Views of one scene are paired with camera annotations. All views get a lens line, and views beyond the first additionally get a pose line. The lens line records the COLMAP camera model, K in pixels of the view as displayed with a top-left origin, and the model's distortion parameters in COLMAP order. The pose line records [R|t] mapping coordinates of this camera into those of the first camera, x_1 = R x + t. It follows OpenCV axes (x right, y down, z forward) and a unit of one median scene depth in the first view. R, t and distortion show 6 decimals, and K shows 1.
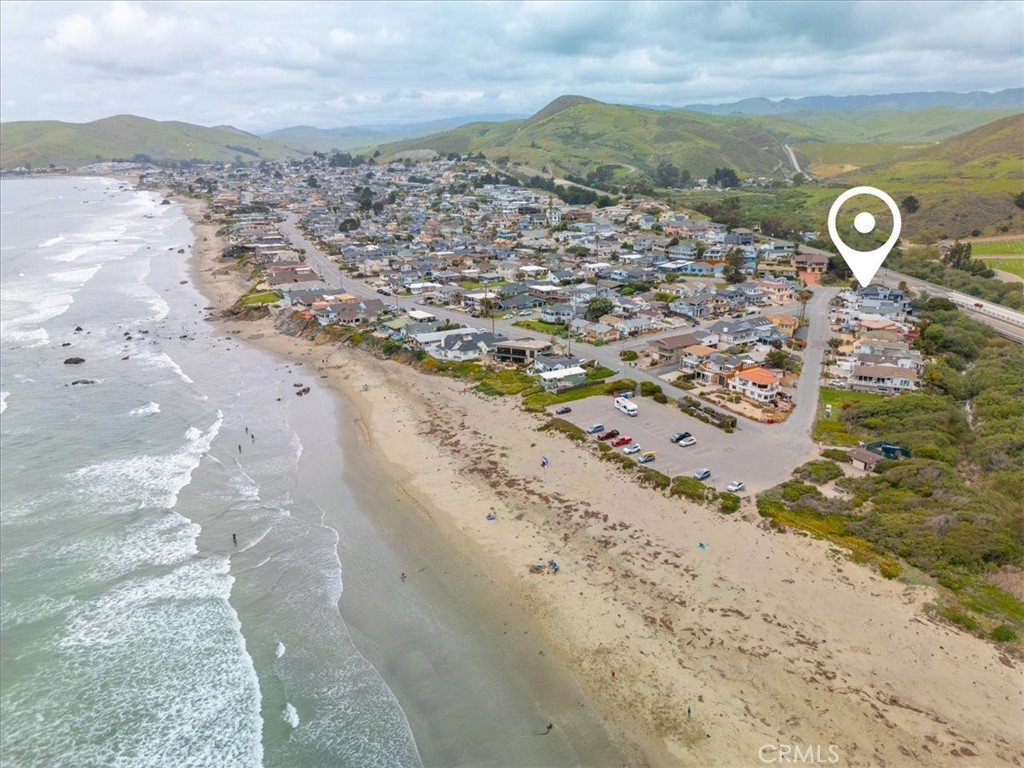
lens RADIAL K [[722.8, 0, 513.8], [0, 722.8, 381.3], [0, 0, 1]] dist [0.065867, -0.059494]
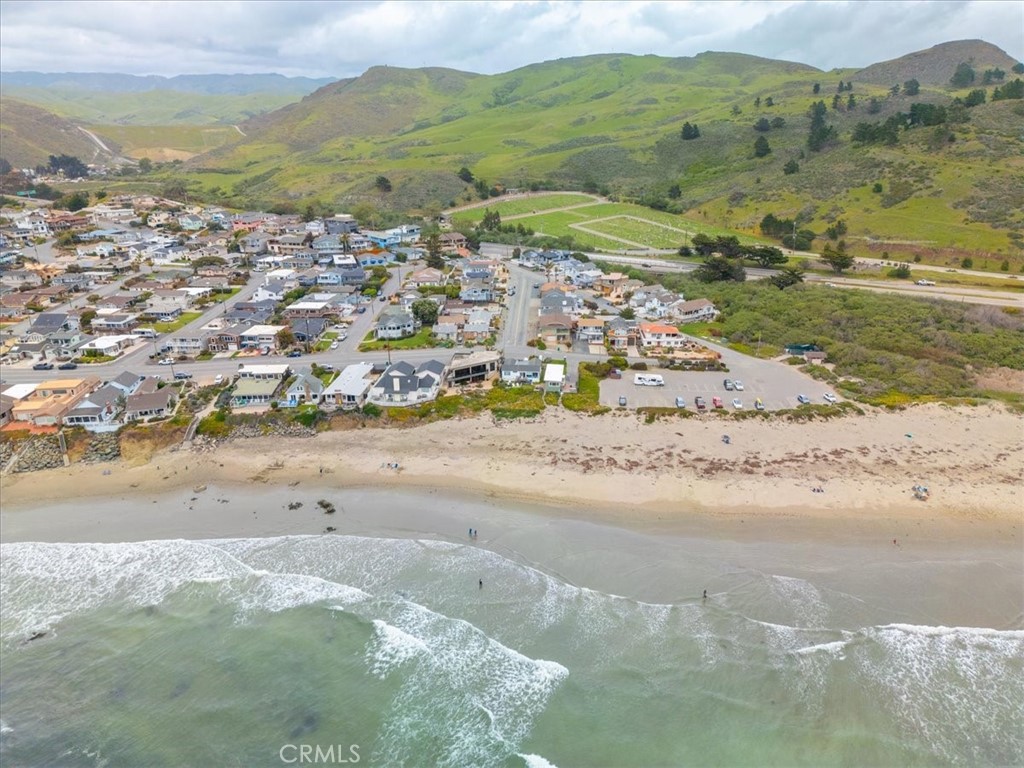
lens RADIAL K [[722.8, 0, 510.1], [0, 722.8, 384.3], [0, 0, 1]] dist [0.065867, -0.059494]
pose [[0.544427, -0.279459, 0.790887, -0.757978], [0.258611, 0.952861, 0.158671, -0.171214], [-0.797947, 0.118147, 0.591034, 0.502495]]
